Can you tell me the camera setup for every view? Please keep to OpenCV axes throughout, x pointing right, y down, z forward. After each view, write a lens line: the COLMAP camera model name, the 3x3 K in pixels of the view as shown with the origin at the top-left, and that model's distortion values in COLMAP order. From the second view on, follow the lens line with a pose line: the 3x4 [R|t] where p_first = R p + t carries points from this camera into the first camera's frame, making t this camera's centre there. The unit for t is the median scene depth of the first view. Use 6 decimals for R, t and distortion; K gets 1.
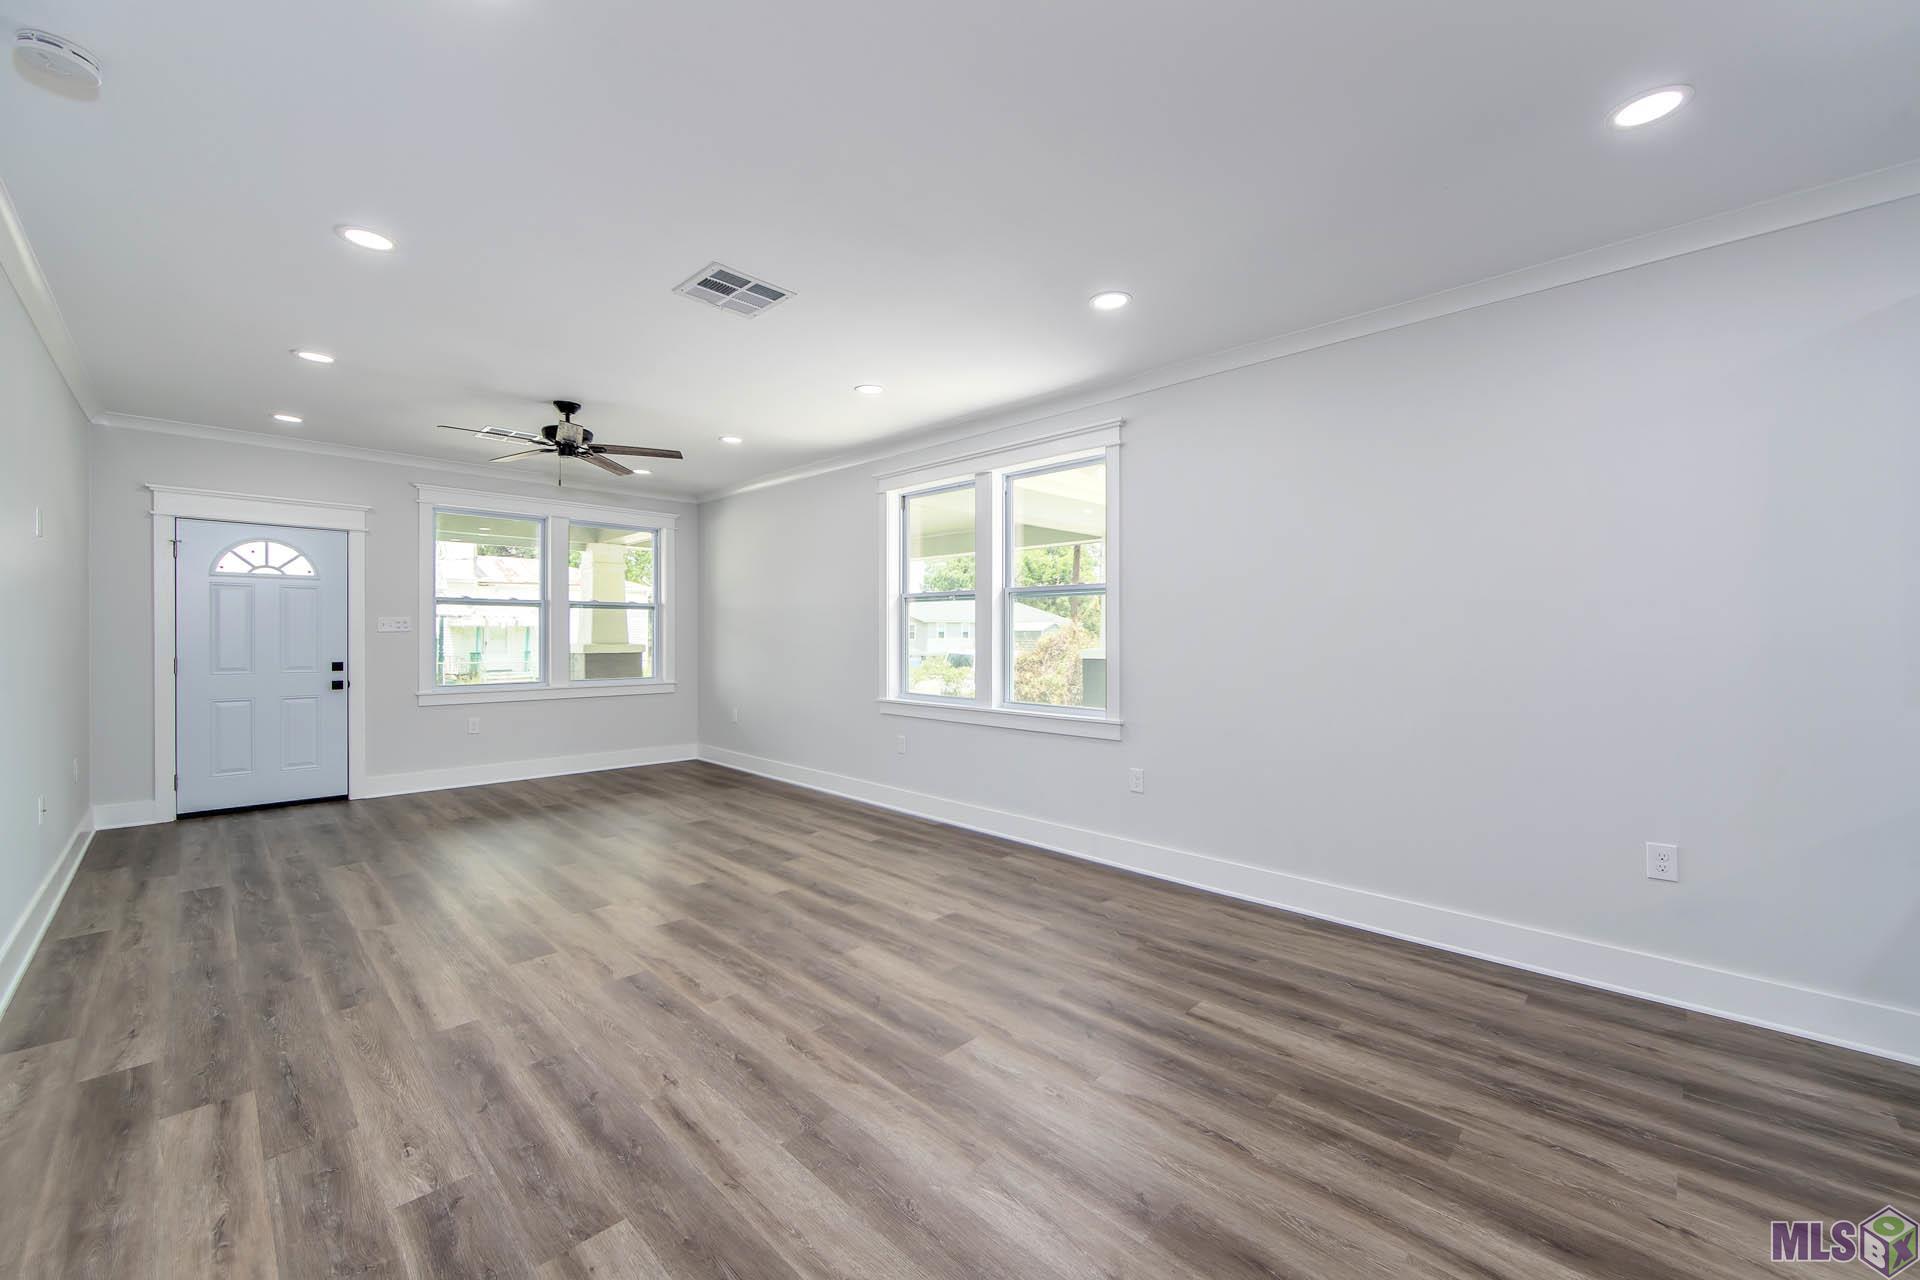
lens RADIAL K [[760.5, 0, 991.4], [0, 760.5, 661.8], [0, 0, 1]] dist [0.006664, -0.000876]
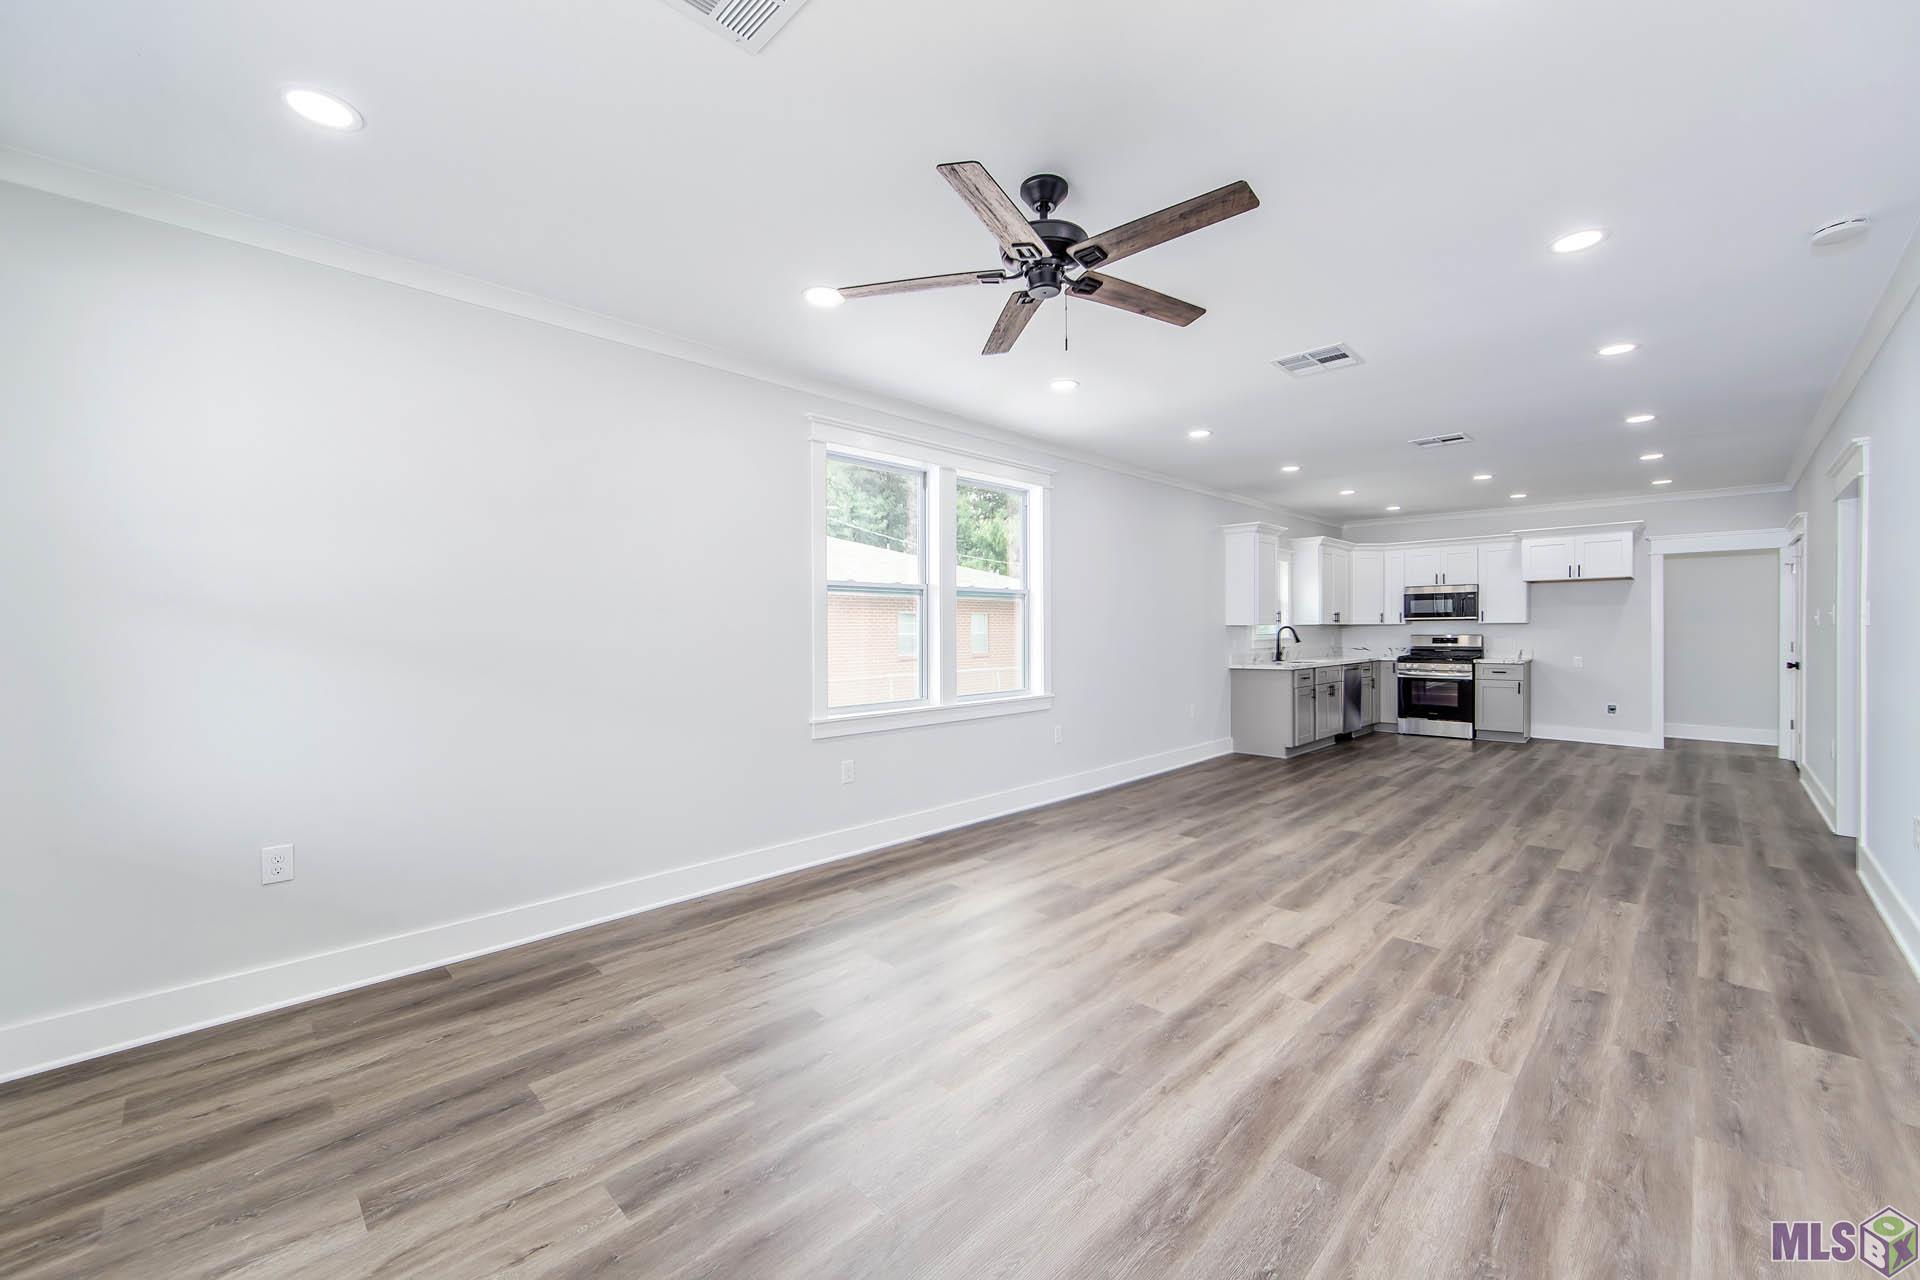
lens RADIAL K [[760.5, 0, 957.1], [0, 760.5, 628.5], [0, 0, 1]] dist [0.006664, -0.000876]
pose [[0.008317, 0.001568, 0.999964, -1.702358], [0.041111, 0.999153, -0.001909, -0.057886], [-0.999120, 0.041125, 0.008246, 1.663432]]
